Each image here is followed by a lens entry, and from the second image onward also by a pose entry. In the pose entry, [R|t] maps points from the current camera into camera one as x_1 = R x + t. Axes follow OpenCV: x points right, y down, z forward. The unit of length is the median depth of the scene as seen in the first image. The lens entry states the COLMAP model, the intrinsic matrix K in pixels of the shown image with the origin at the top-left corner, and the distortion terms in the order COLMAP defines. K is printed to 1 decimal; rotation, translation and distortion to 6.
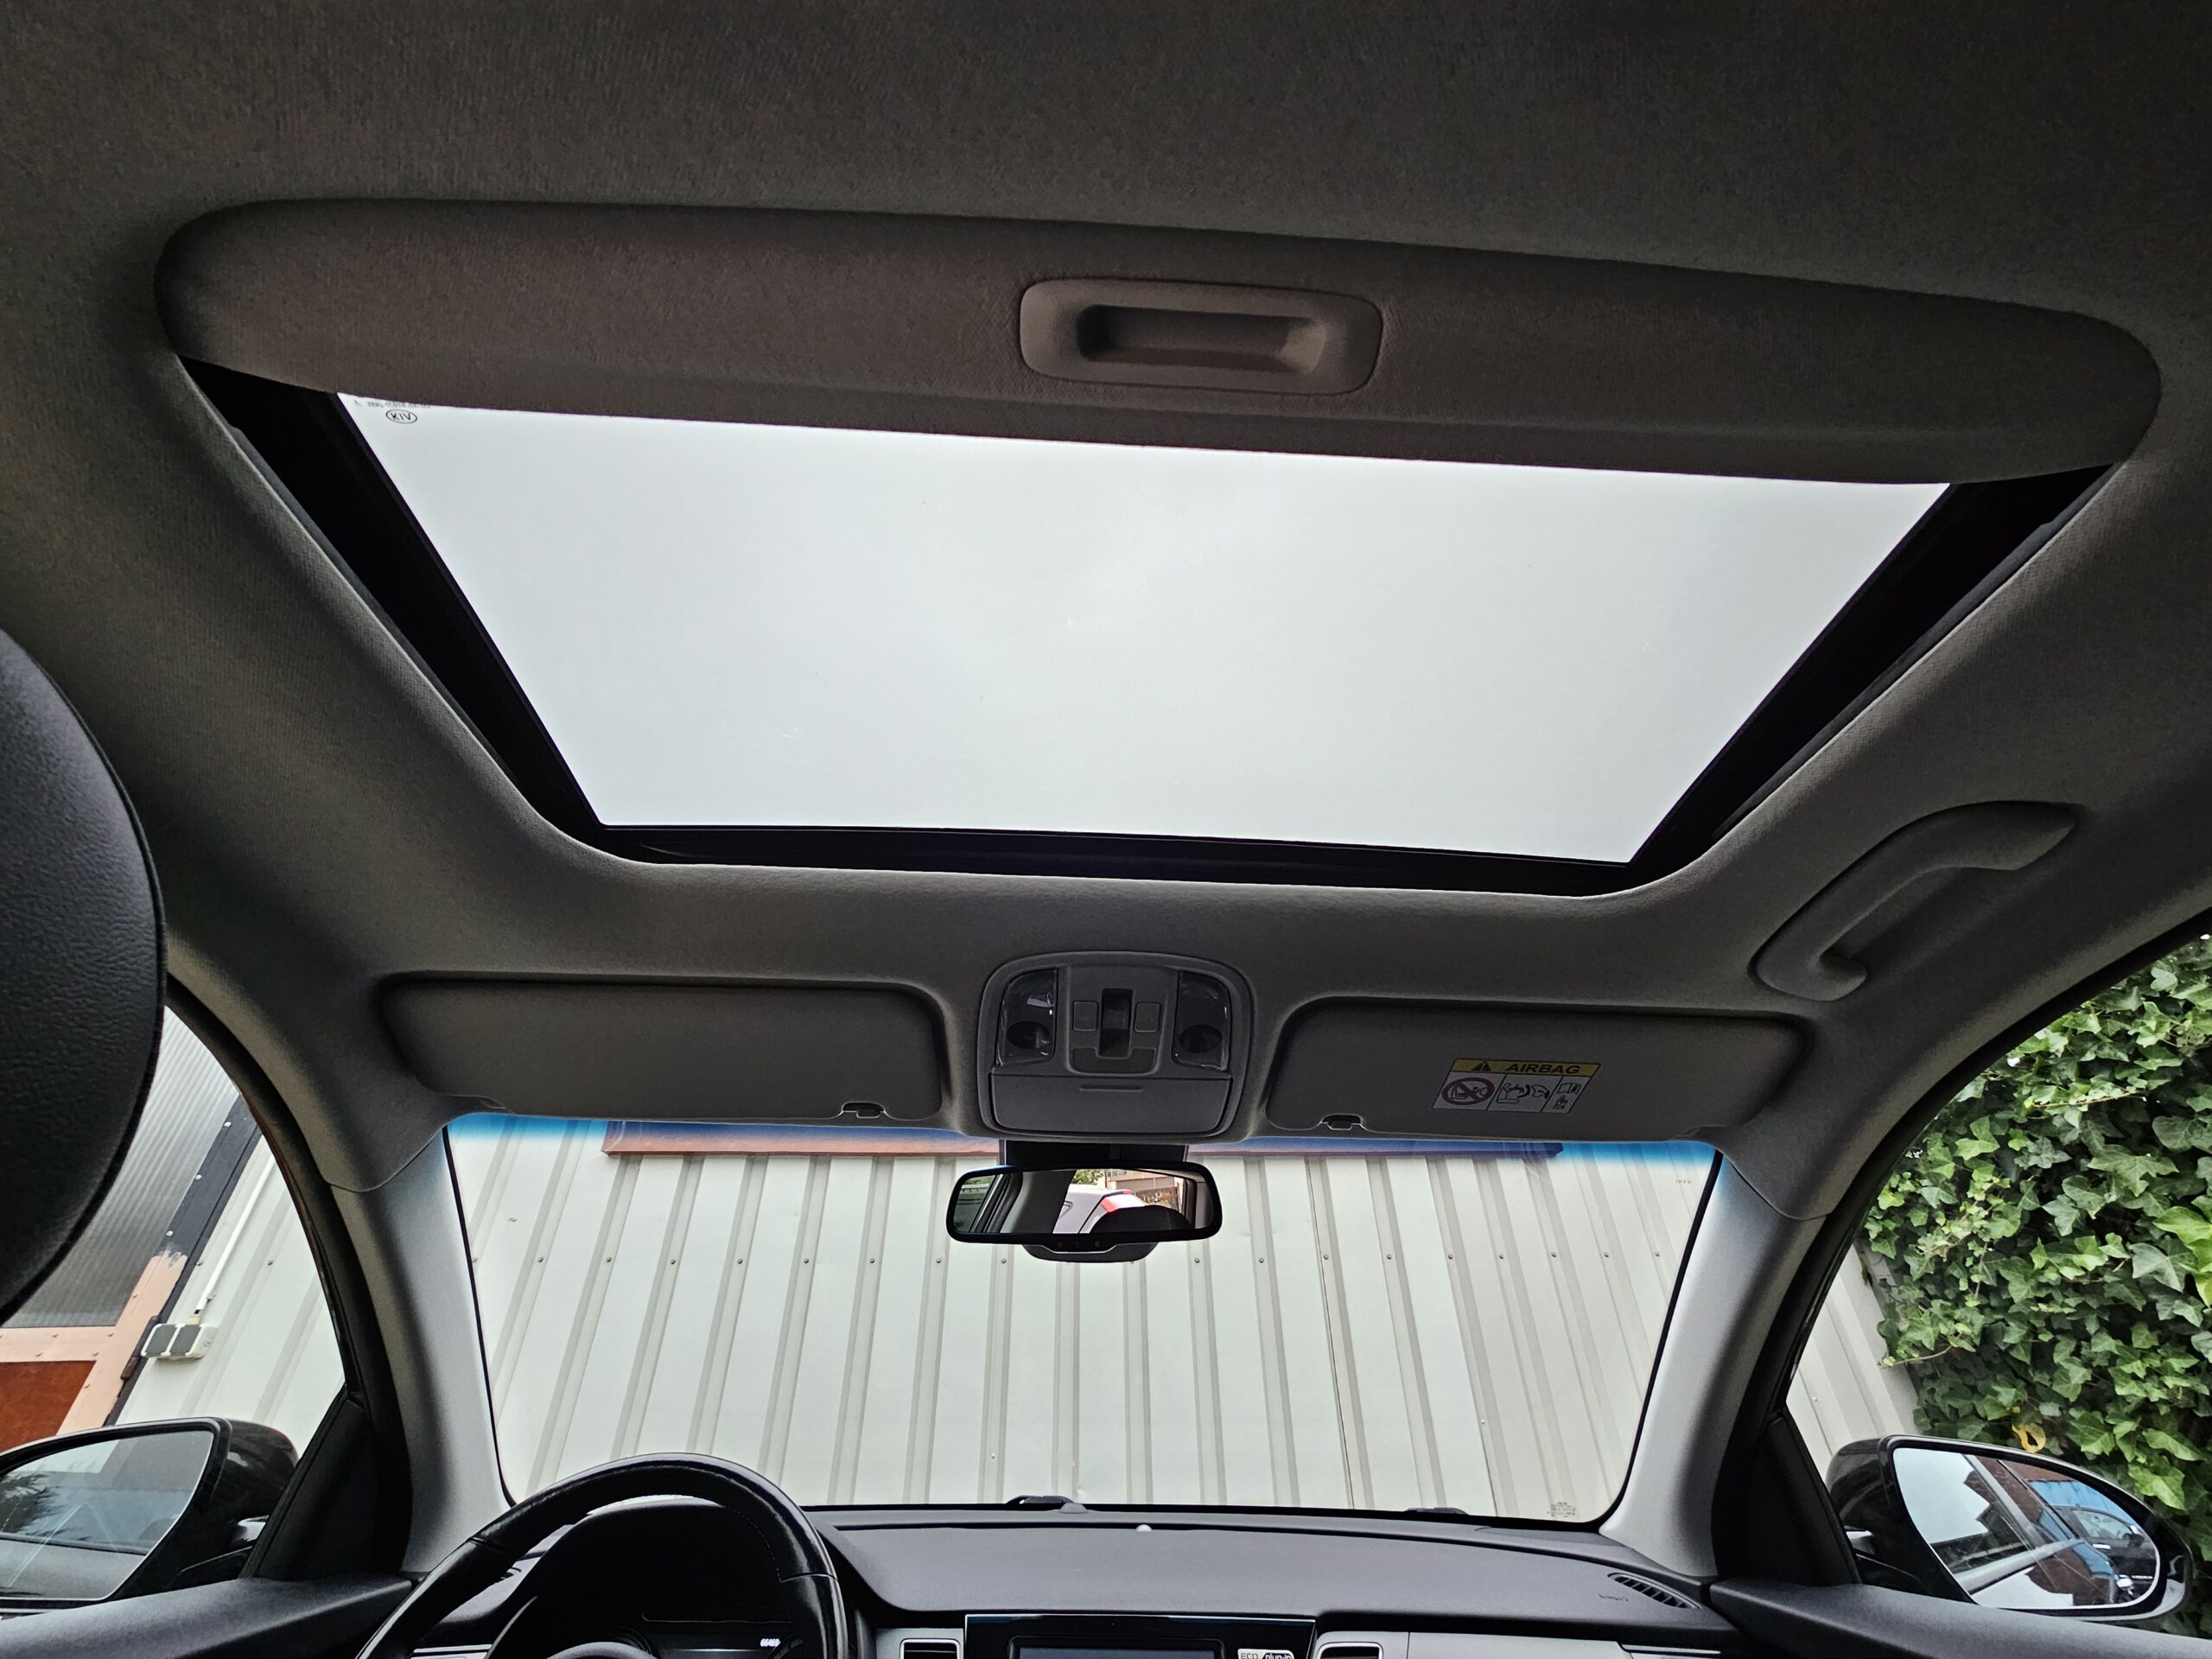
lens RADIAL K [[898.5, 0, 1110.5], [0, 898.5, 835.1], [0, 0, 1]] dist [-0.000447, 0.000688]
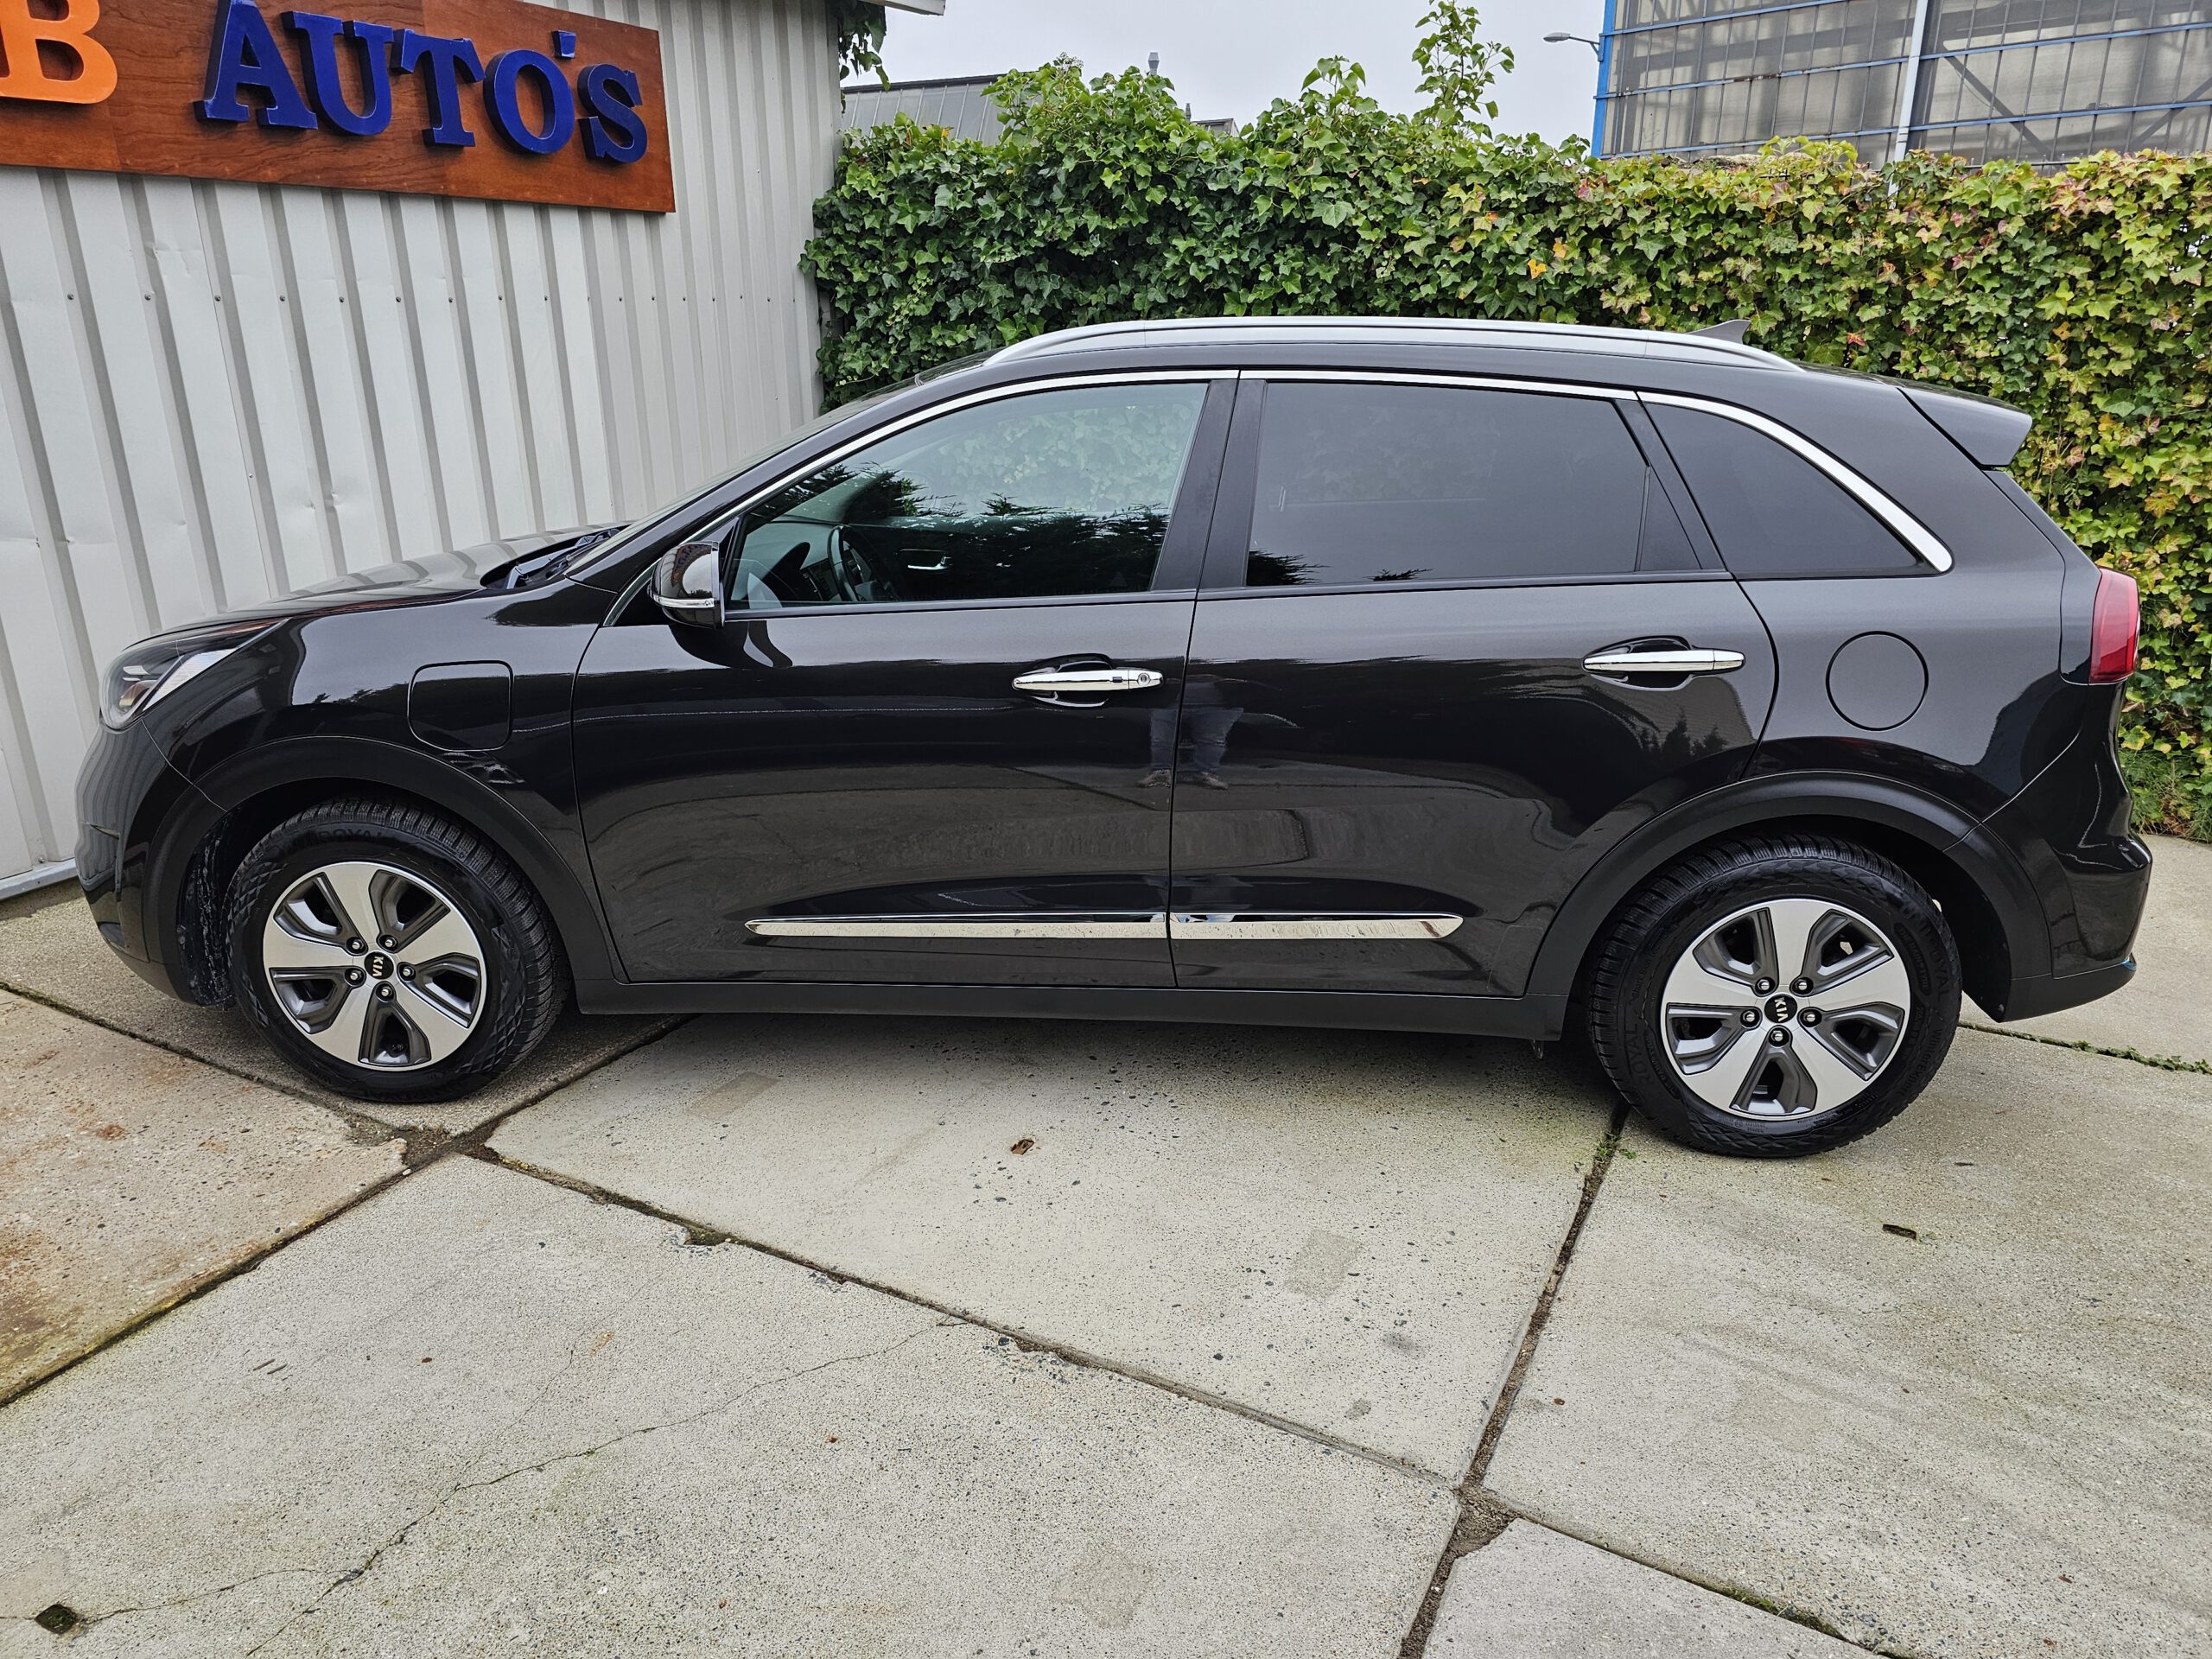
lens RADIAL K [[1490.4, 0, 1106.7], [0, 1490.4, 841.2], [0, 0, 1]] dist [0.036956, -0.035395]
pose [[0.497524, -0.282082, 0.820305, -1.478823], [-0.484599, 0.693945, 0.532545, -0.553925], [-0.719467, -0.662473, 0.208557, -0.481860]]
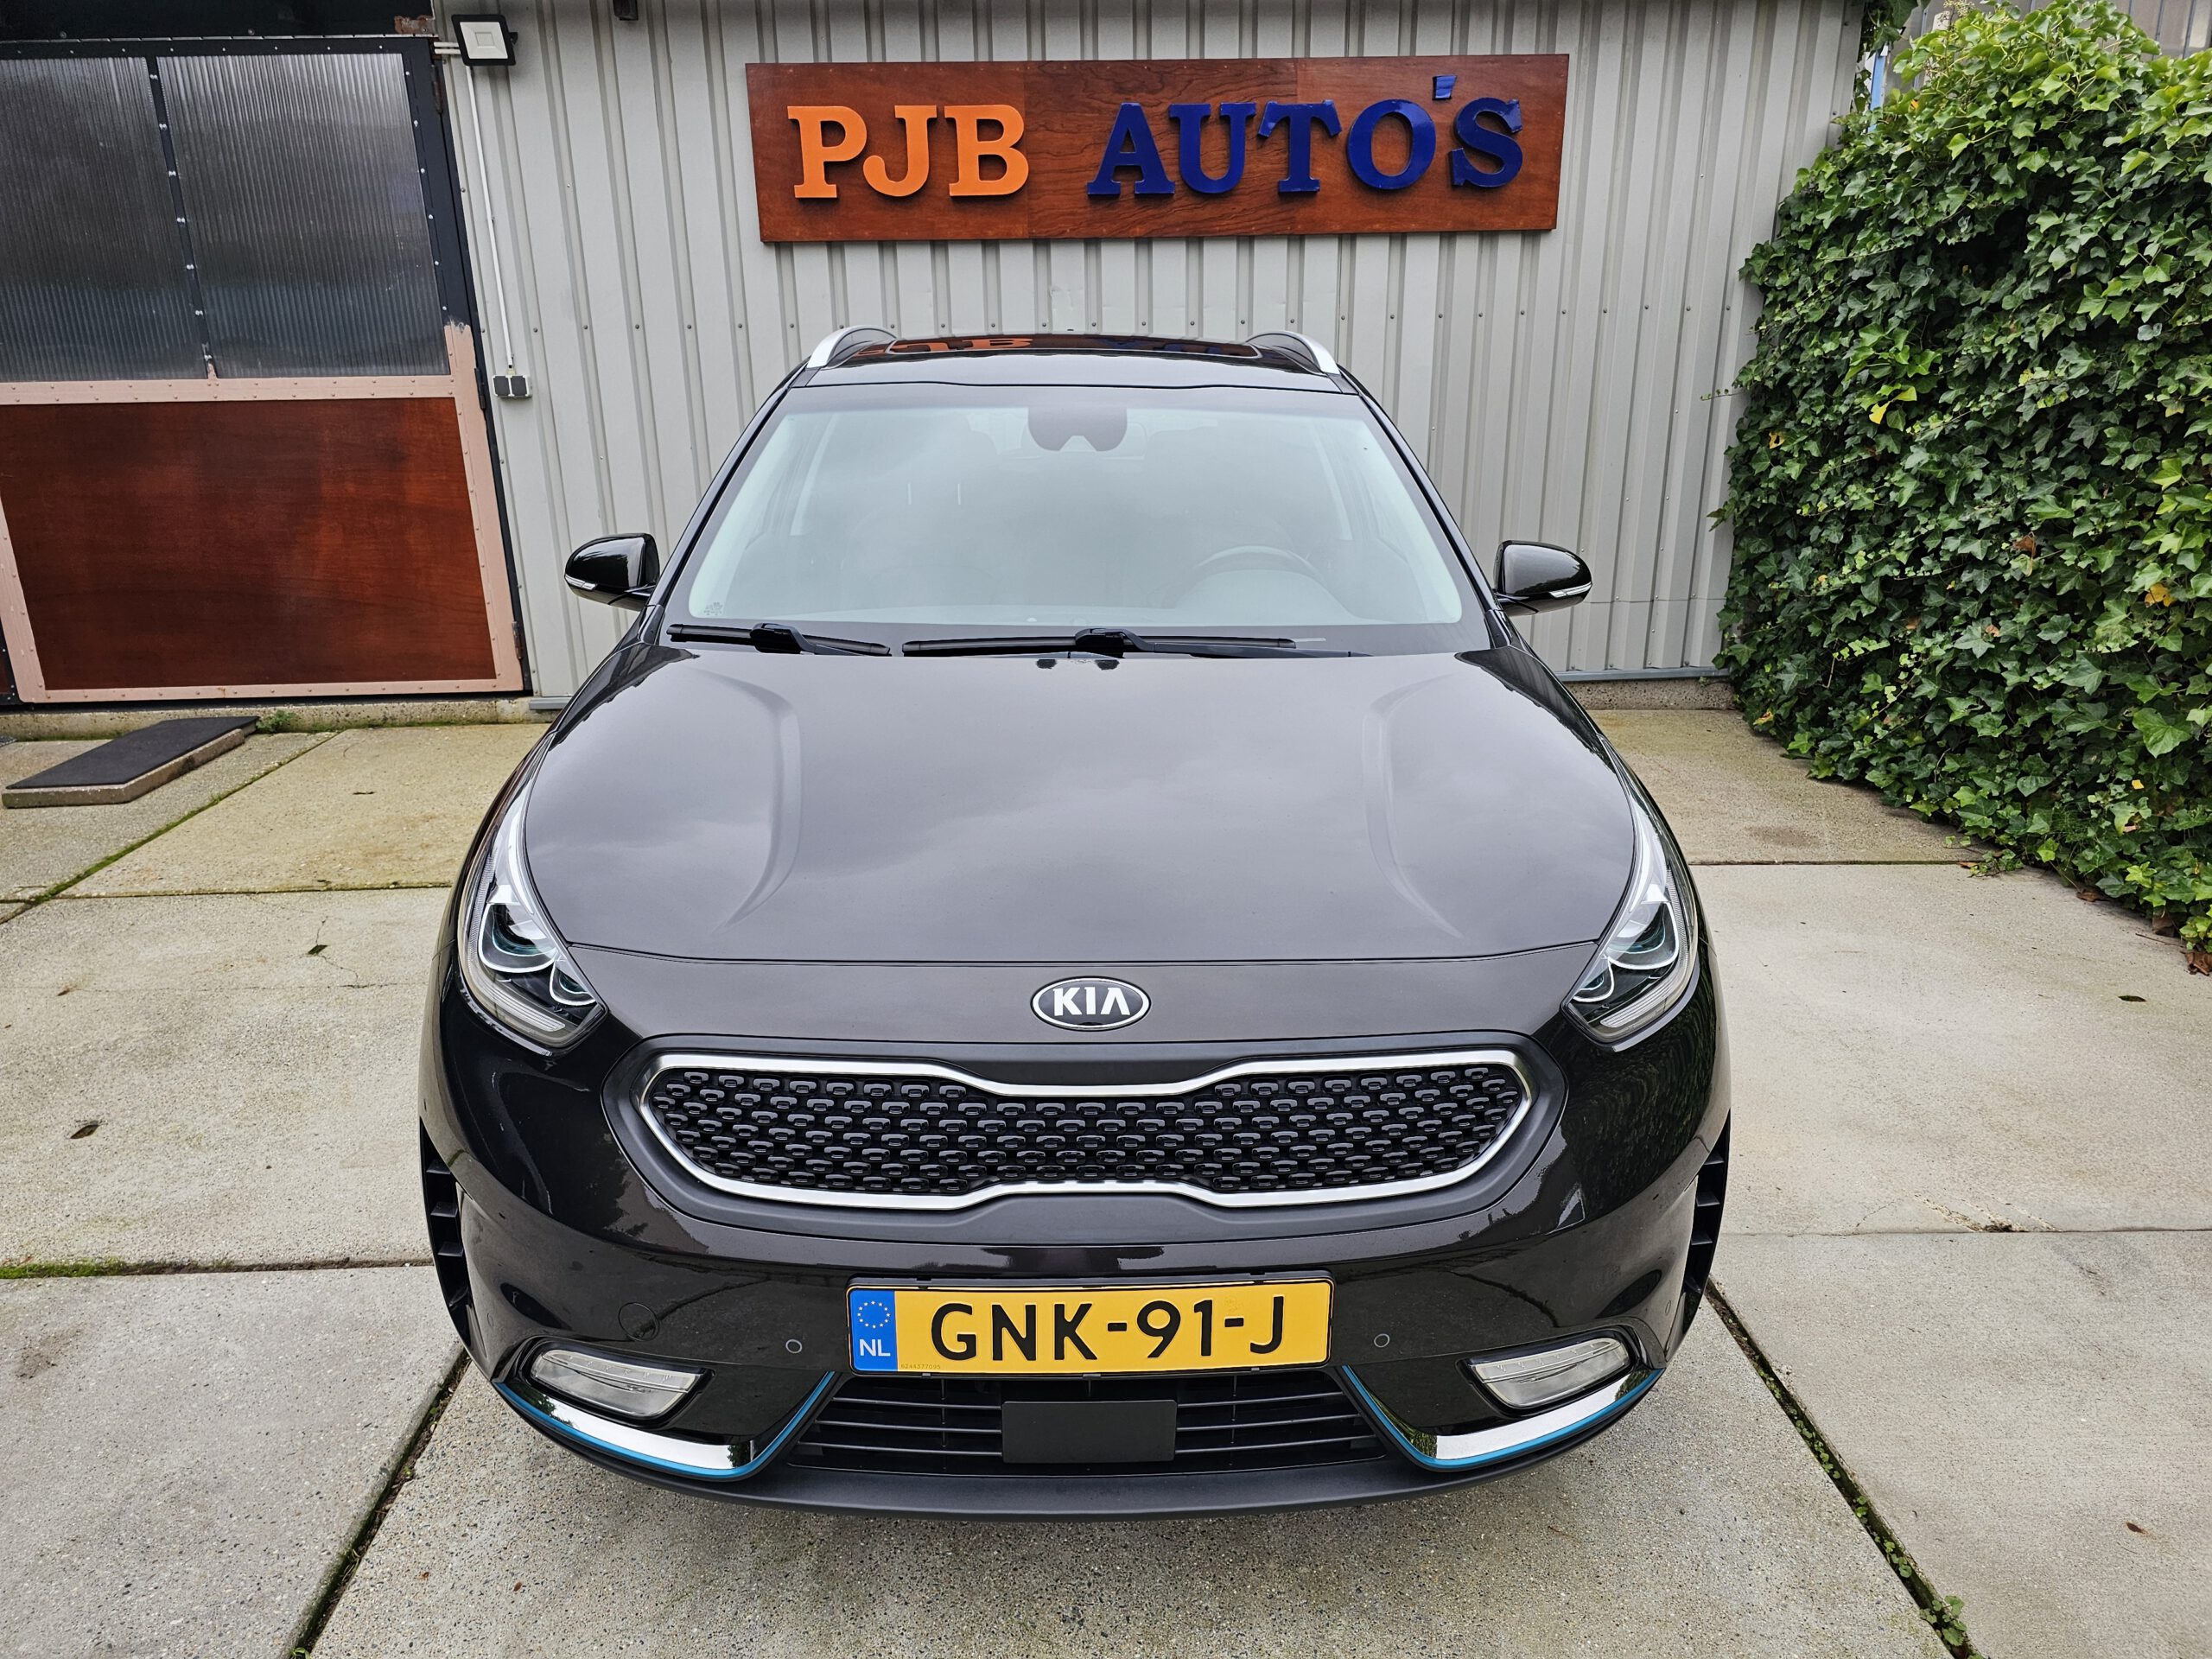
lens RADIAL K [[1490.4, 0, 1104.5], [0, 1490.4, 847.7], [0, 0, 1]] dist [0.036956, -0.035395]
pose [[0.999963, -0.007697, 0.003932, -0.157344], [0.001585, 0.610515, 0.792003, -1.047519], [-0.008497, -0.791967, 0.610504, -1.240163]]
